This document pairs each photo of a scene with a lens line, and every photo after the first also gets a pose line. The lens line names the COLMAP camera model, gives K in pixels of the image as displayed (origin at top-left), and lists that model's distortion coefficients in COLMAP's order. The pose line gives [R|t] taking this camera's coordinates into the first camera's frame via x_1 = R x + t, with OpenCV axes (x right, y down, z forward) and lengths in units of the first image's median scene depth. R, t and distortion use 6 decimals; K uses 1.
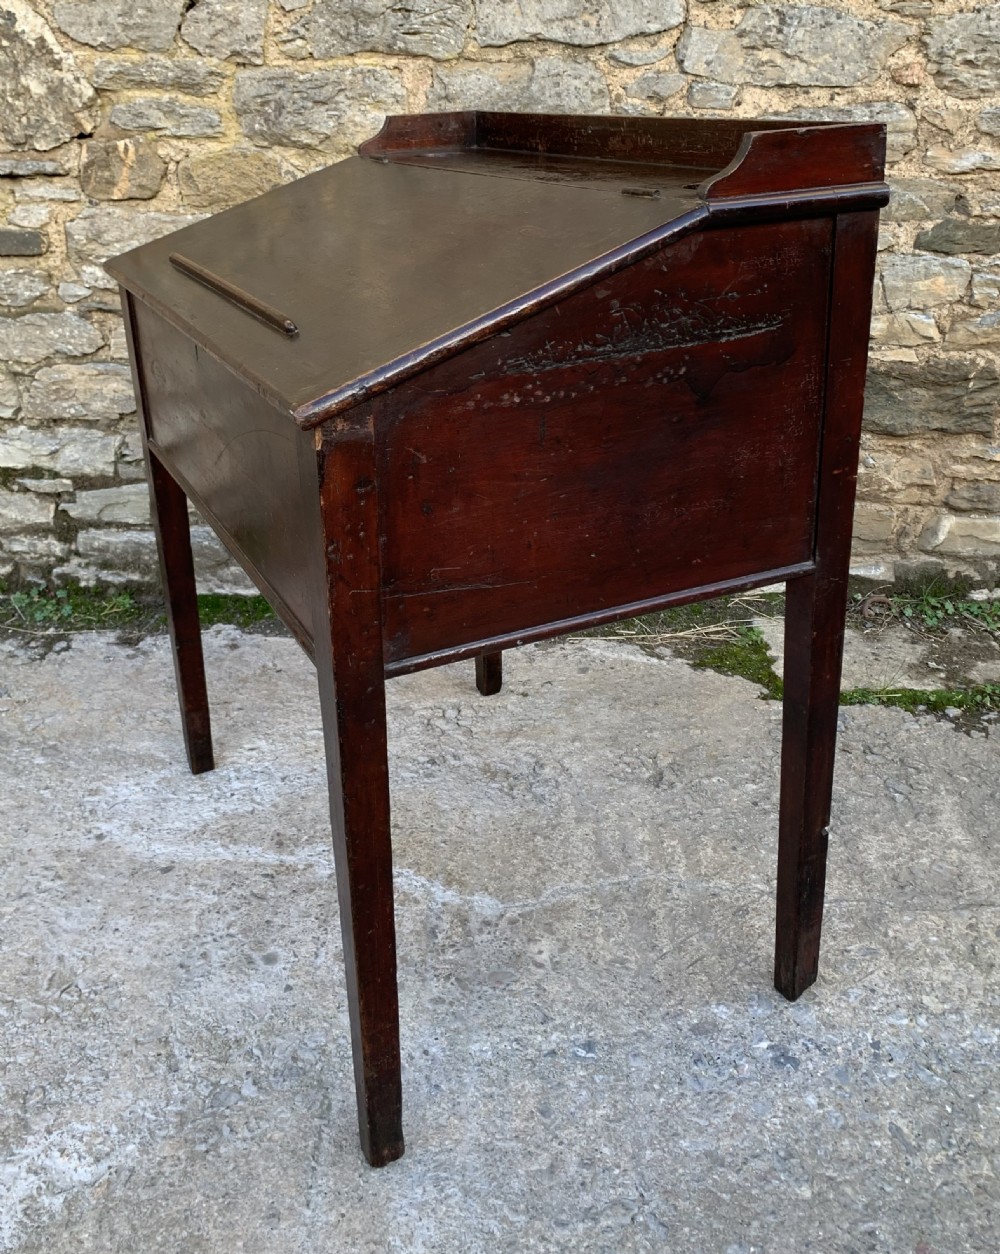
lens RADIAL K [[1171.1, 0, 441.5], [0, 1171.1, 525.3], [0, 0, 1]] dist [0.008918, 0.000000]
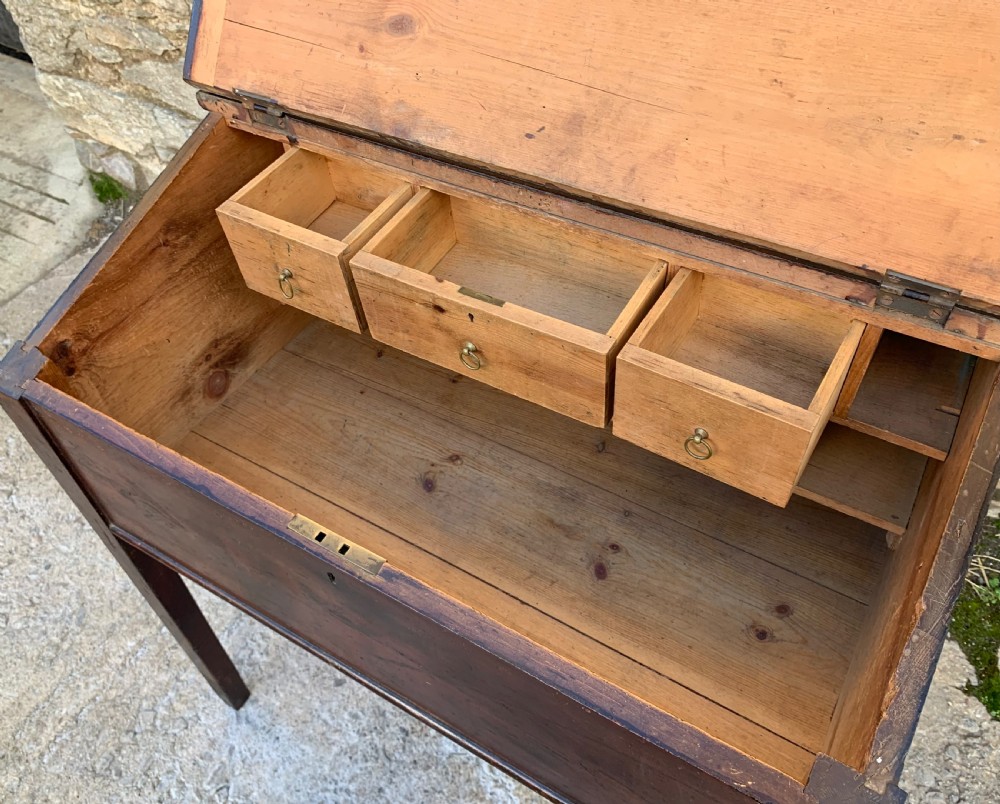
lens RADIAL K [[809.4, 0, 493.4], [0, 809.4, 403.0], [0, 0, 1]] dist [0.004881, -0.002106]
pose [[0.892790, 0.319872, -0.317187, 0.069022], [-0.137903, 0.864387, 0.483548, -0.318397], [0.428846, -0.387966, 0.815827, 0.400233]]
